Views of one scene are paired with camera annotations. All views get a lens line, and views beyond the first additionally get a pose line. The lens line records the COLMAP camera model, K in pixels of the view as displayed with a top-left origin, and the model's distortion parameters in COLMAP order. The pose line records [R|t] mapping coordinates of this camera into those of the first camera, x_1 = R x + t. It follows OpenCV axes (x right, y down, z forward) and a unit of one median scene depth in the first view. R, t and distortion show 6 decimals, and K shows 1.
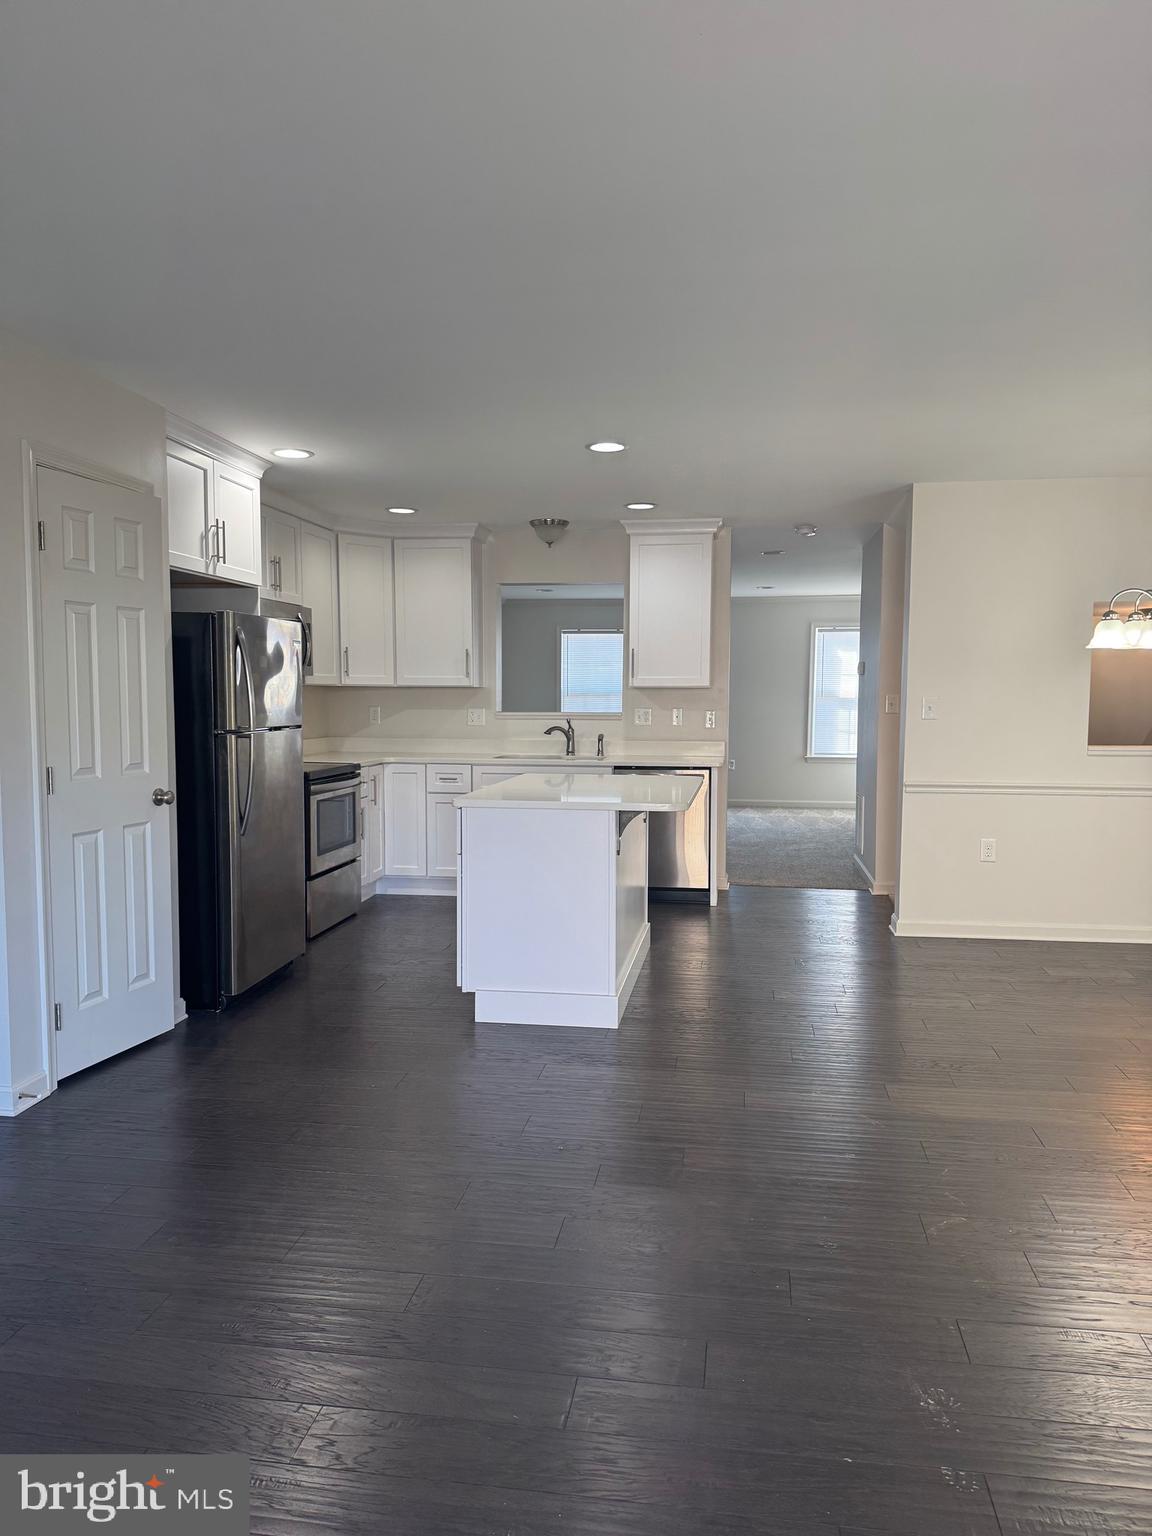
lens RADIAL K [[1079.0, 0, 589.3], [0, 1079.0, 777.0], [0, 0, 1]] dist [0.117834, -0.150610]
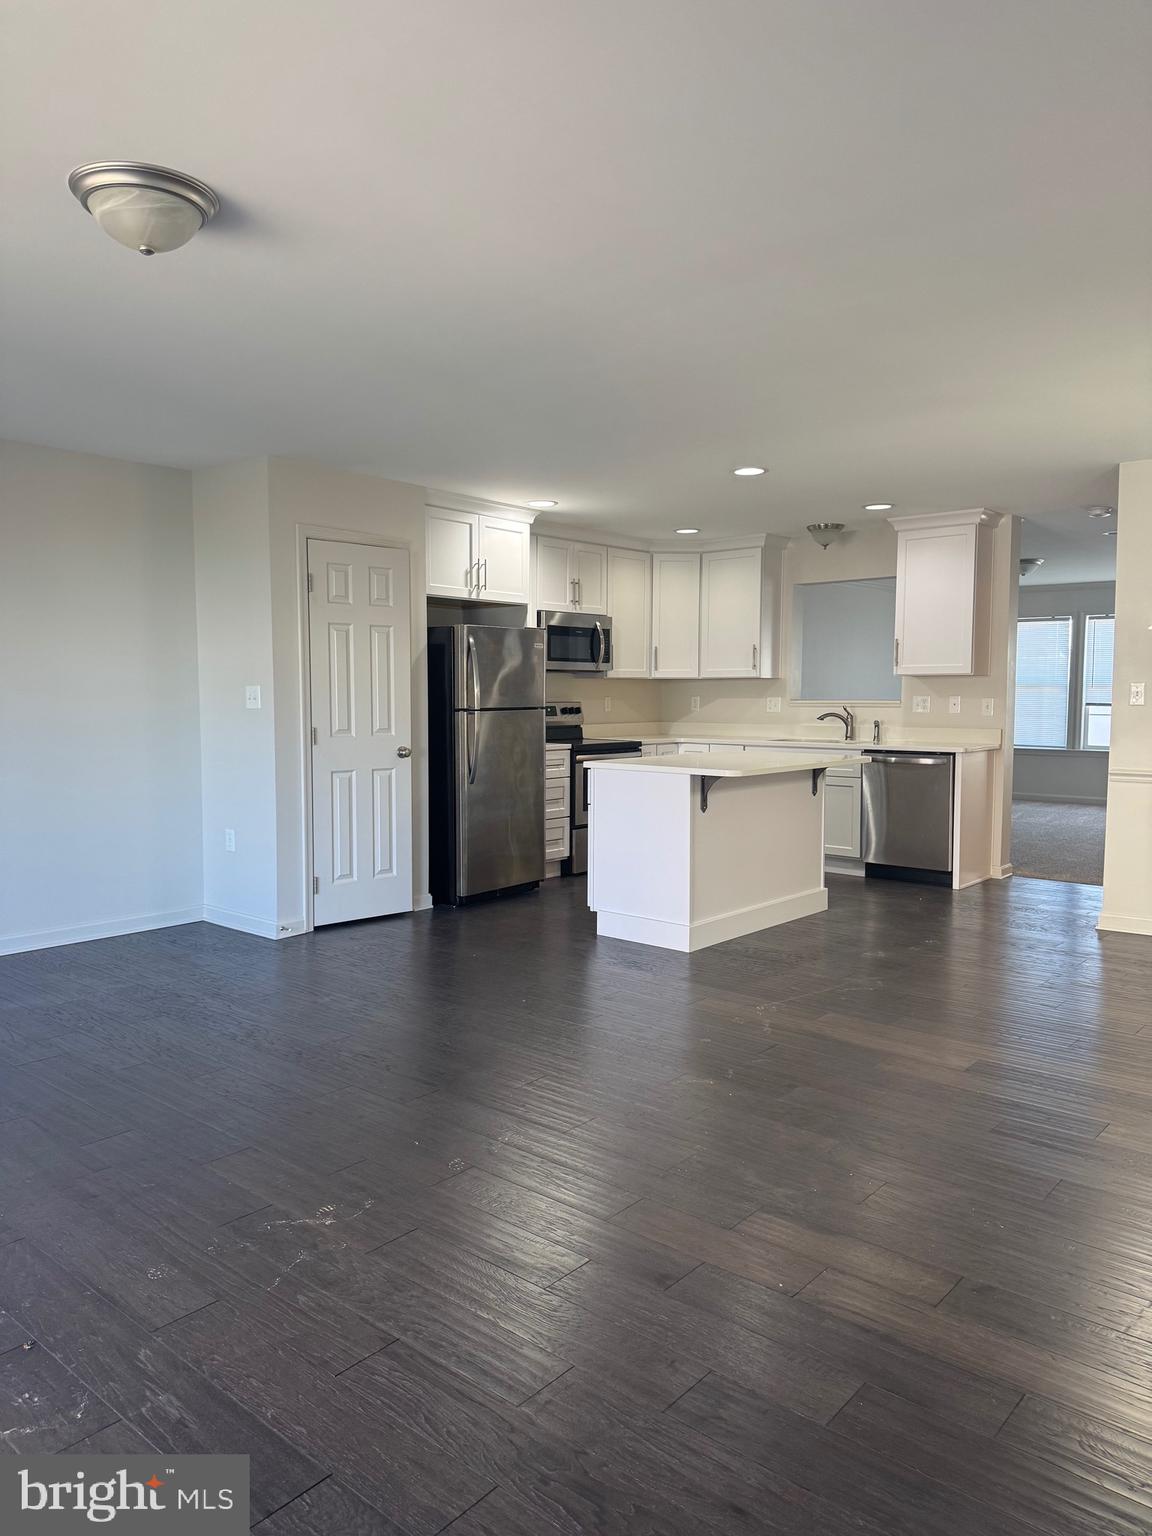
lens RADIAL K [[1076.5, 0, 566.8], [0, 1076.5, 767.5], [0, 0, 1]] dist [0.150675, -0.226181]
pose [[0.842388, 0.032679, -0.537879, 0.347952], [-0.037395, 0.999298, 0.002147, 0.016337], [0.537572, 0.018305, 0.843019, -0.066724]]
